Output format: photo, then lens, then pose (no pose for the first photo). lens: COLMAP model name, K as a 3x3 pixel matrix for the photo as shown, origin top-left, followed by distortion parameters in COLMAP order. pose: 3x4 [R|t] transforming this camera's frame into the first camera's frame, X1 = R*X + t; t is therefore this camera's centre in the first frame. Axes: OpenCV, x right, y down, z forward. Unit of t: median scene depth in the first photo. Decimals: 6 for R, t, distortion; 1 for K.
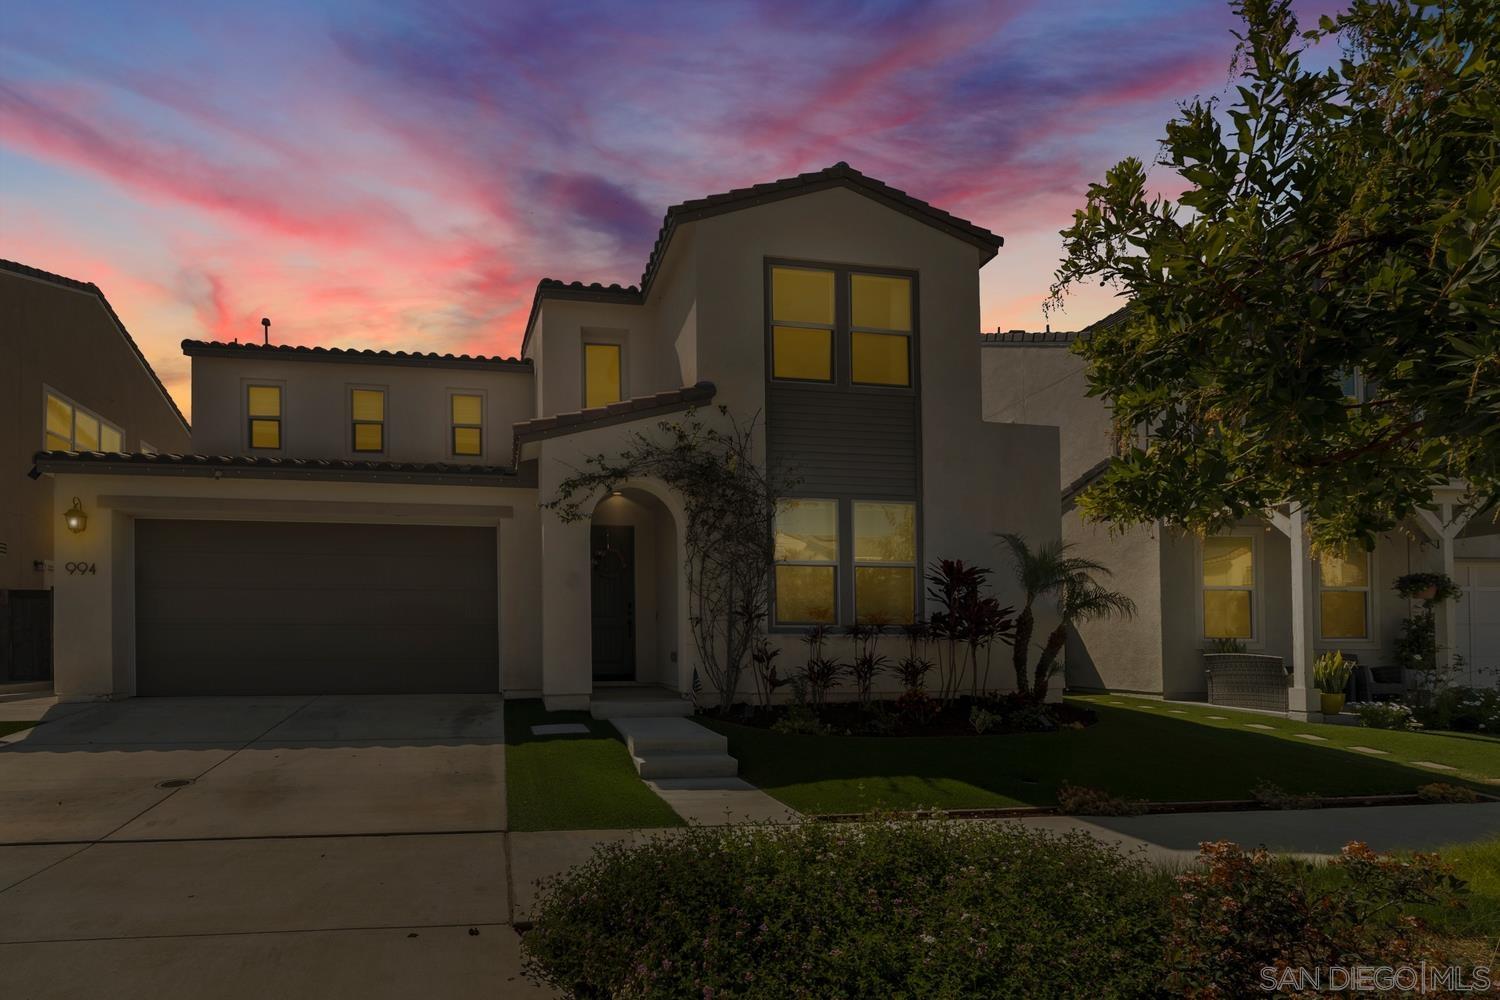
lens RADIAL K [[697.3, 0, 568.5], [0, 697.3, 635.8], [0, 0, 1]] dist [-0.012463, -0.000281]
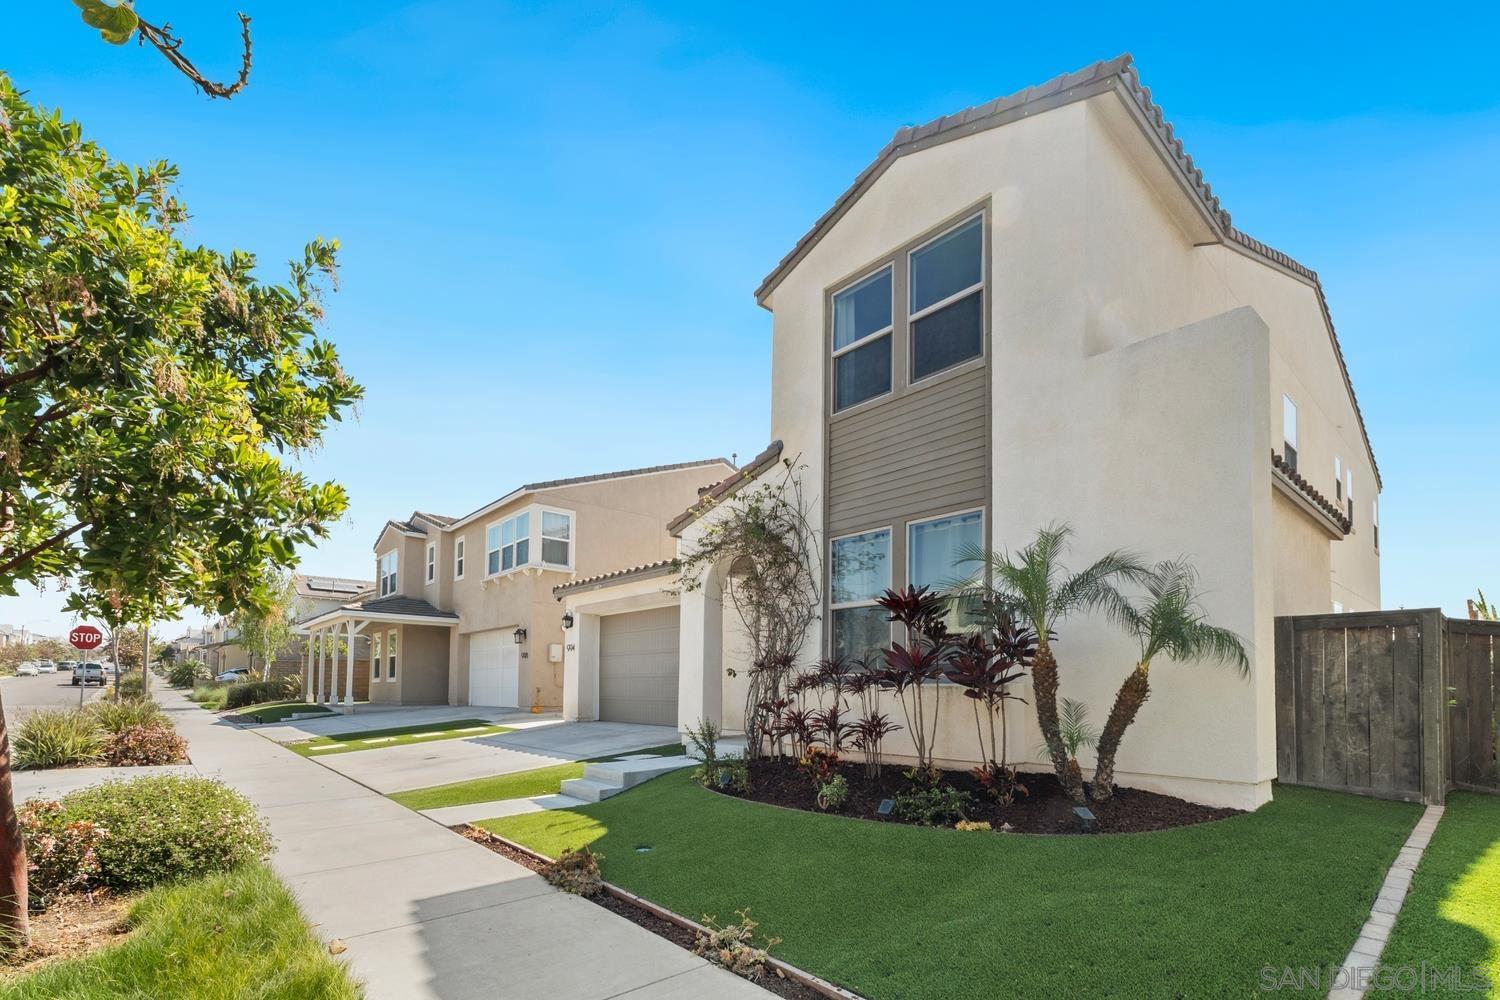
lens RADIAL K [[684.4, 0, 755.2], [0, 684.4, 669.3], [0, 0, 1]] dist [-0.000752, -0.000039]
pose [[0.552847, -0.018505, -0.833077, 1.049882], [-0.000663, 0.999743, -0.022647, -0.001379], [0.833283, 0.013073, 0.552693, 0.422090]]
